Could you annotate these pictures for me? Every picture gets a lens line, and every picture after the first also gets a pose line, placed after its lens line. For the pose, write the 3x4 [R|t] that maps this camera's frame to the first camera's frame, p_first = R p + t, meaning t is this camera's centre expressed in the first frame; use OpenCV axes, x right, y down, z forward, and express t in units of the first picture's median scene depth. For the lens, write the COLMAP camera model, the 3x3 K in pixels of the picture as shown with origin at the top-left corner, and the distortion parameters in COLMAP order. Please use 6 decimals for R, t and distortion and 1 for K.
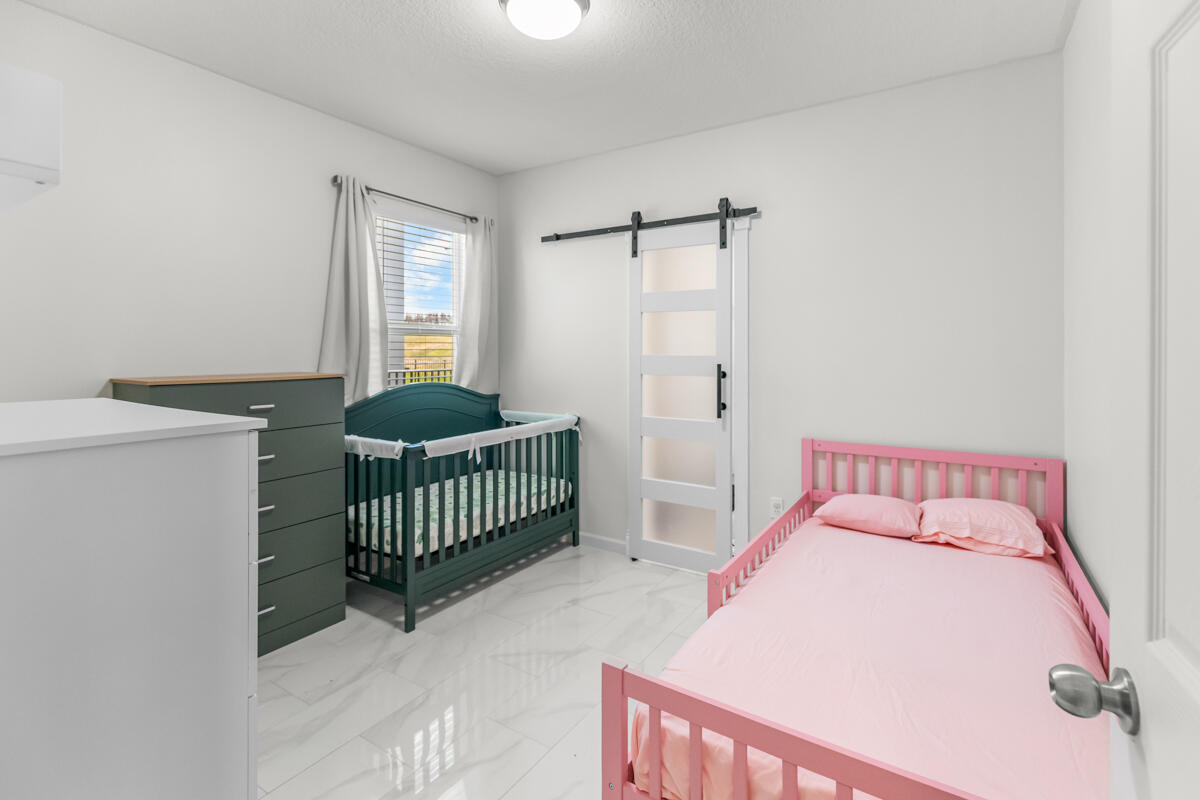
lens RADIAL K [[558.7, 0, 592.8], [0, 558.7, 349.8], [0, 0, 1]] dist [0.009373, -0.000977]
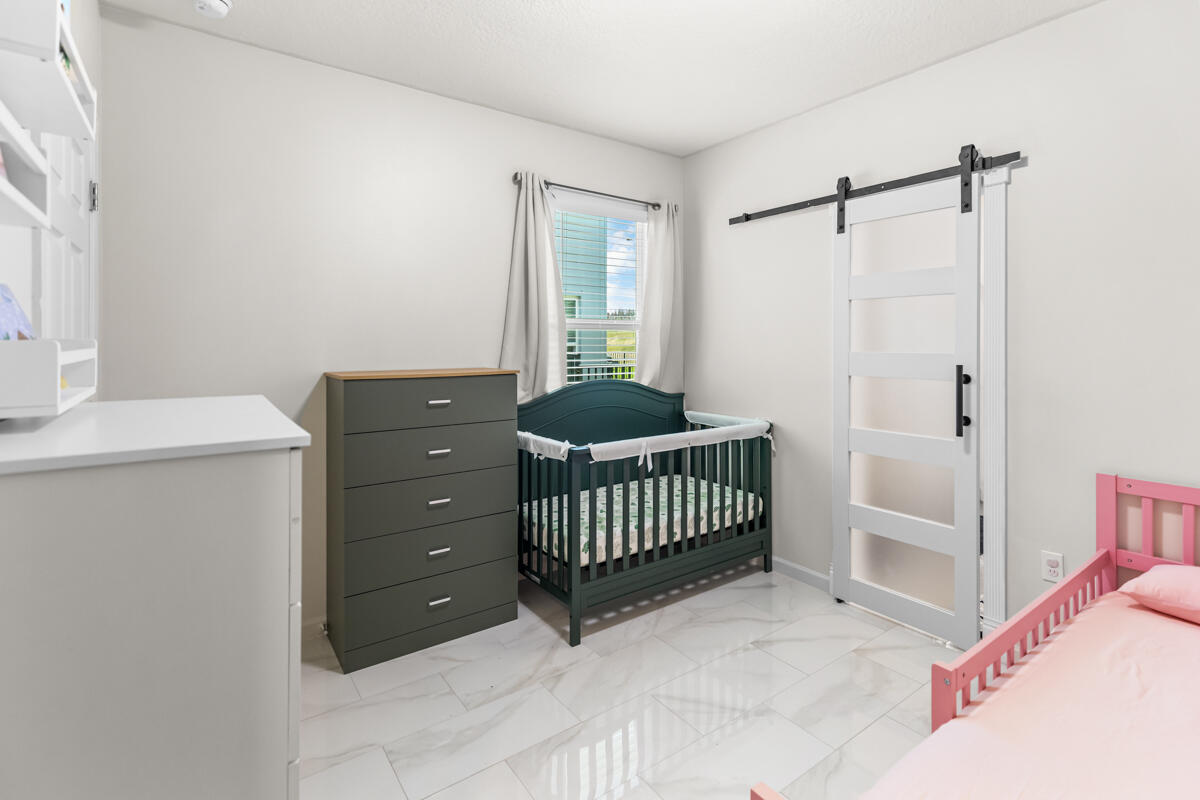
lens RADIAL K [[558.7, 0, 598.4], [0, 558.7, 344.9], [0, 0, 1]] dist [0.009373, -0.000977]
pose [[0.934500, 0.000229, -0.355964, 0.039164], [0.001177, 0.999992, 0.003733, -0.005202], [0.355962, -0.003908, 0.934492, 0.114557]]
